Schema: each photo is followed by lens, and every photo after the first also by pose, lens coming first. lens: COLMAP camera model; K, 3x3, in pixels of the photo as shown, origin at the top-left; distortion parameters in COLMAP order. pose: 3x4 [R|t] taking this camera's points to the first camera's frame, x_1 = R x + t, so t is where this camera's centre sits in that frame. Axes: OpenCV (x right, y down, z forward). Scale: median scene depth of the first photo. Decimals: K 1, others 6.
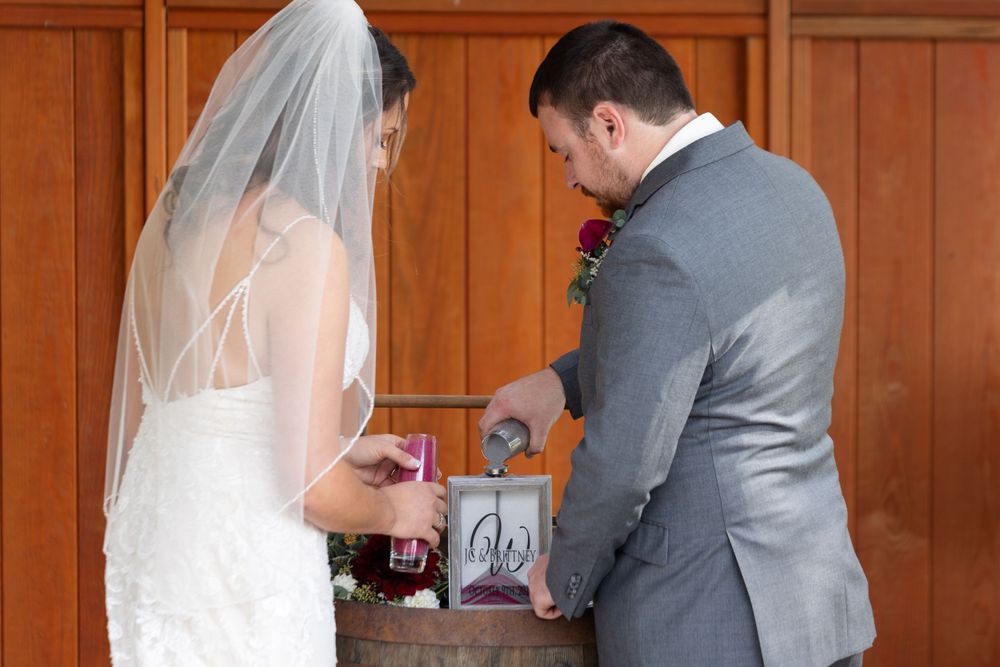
lens RADIAL K [[5555.7, 0, 505.0], [0, 5555.7, 332.0], [0, 0, 1]] dist [0.191996, 0.000000]
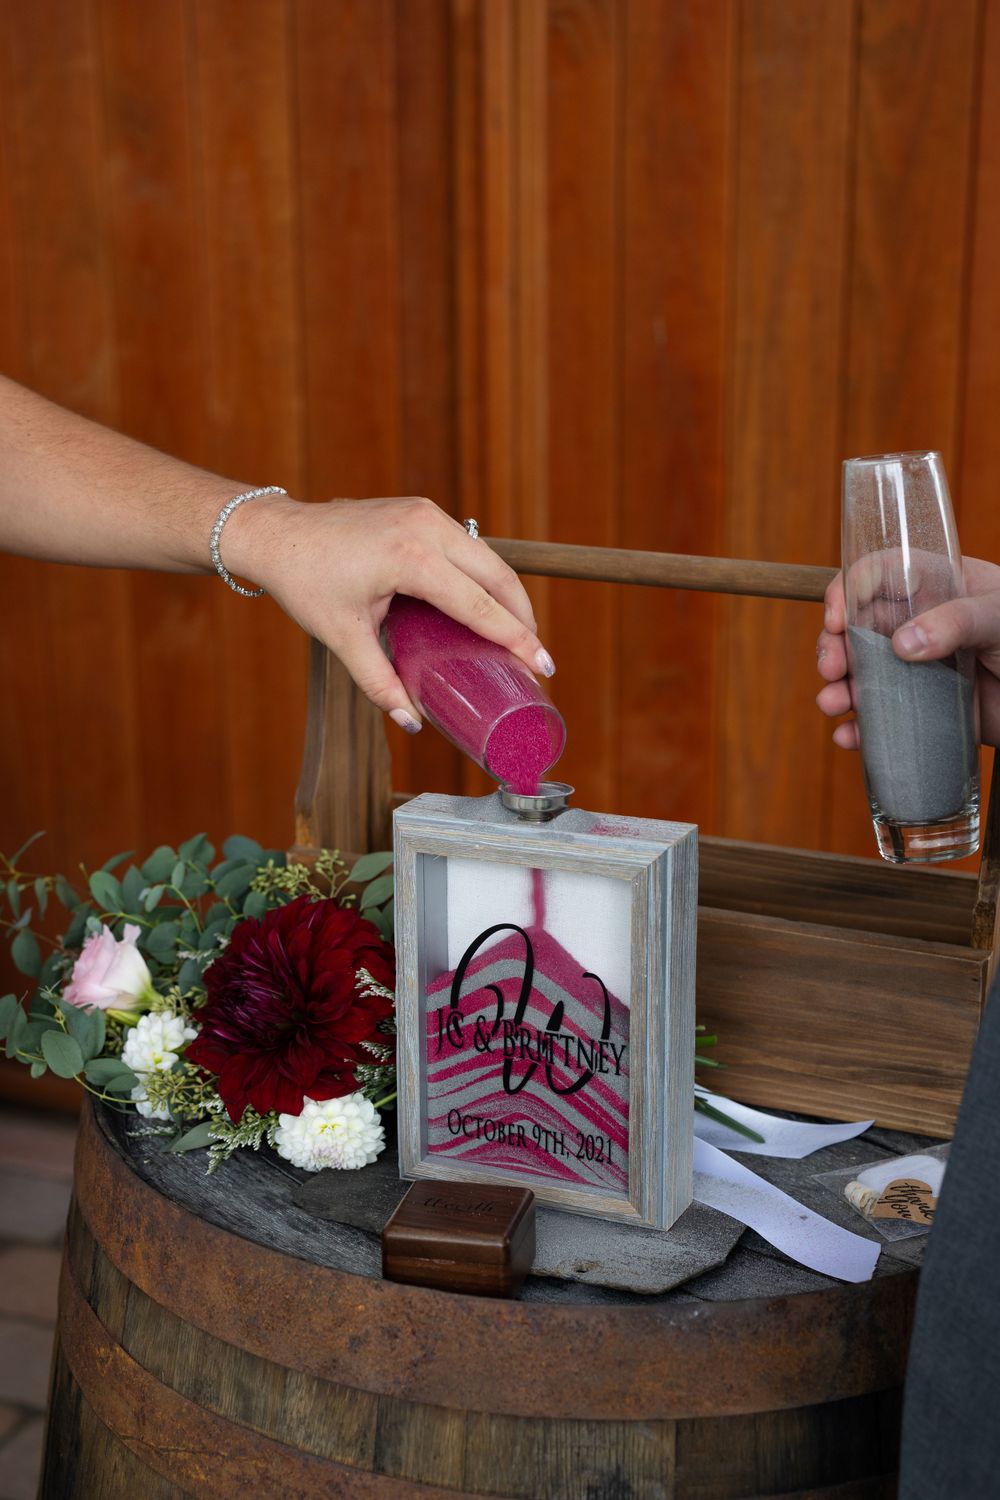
lens RADIAL K [[2136.5, 0, 501.4], [0, 2136.5, 755.7], [0, 0, 1]] dist [0.005515, 0.000000]
pose [[0.928220, 0.105162, -0.356860, 0.037204], [-0.033474, 0.978935, 0.201409, -0.003539], [0.370524, -0.175006, 0.912187, 0.758613]]
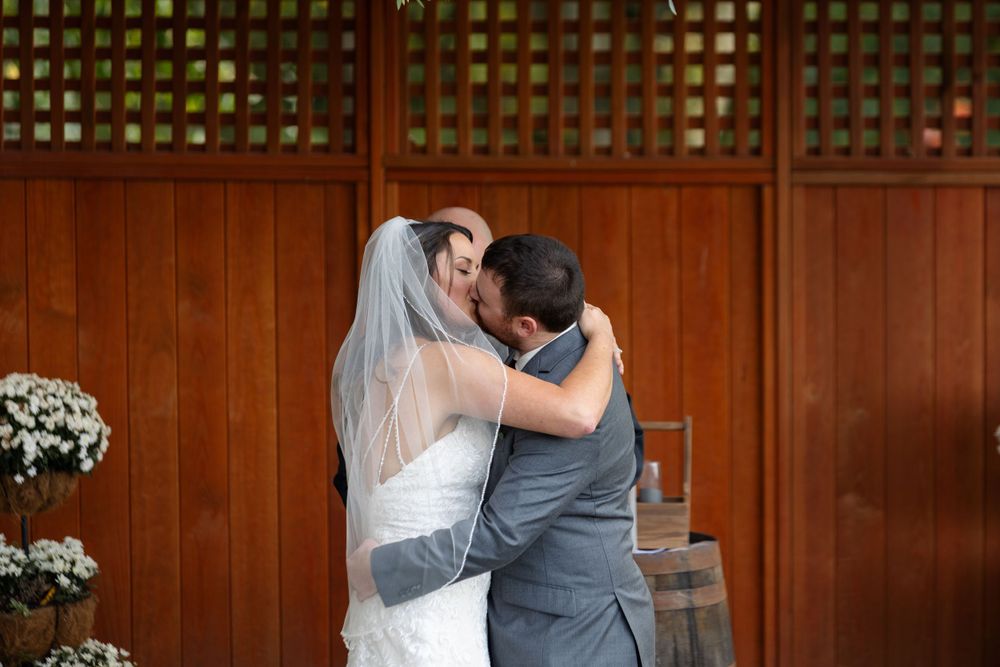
lens RADIAL K [[5555.7, 0, 547.7], [0, 5555.7, 286.3], [0, 0, 1]] dist [0.191996, 0.000000]
pose [[0.999424, -0.006544, 0.033299, -0.067383], [0.007621, 0.999448, -0.032332, 0.024244], [-0.033069, 0.032567, 0.998922, -0.533351]]
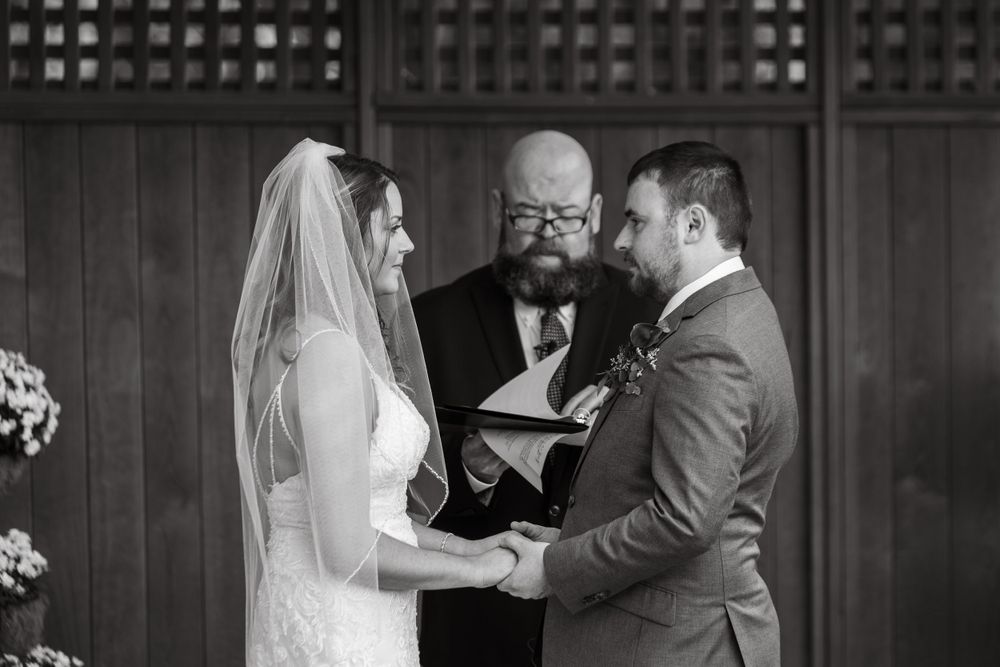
lens RADIAL K [[5555.7, 0, 534.8], [0, 5555.7, 284.0], [0, 0, 1]] dist [0.191996, 0.000000]
pose [[0.999929, -0.011032, 0.004452, -0.028887], [0.011159, 0.999500, -0.029576, 0.024482], [-0.004124, 0.029624, 0.999553, -0.342276]]
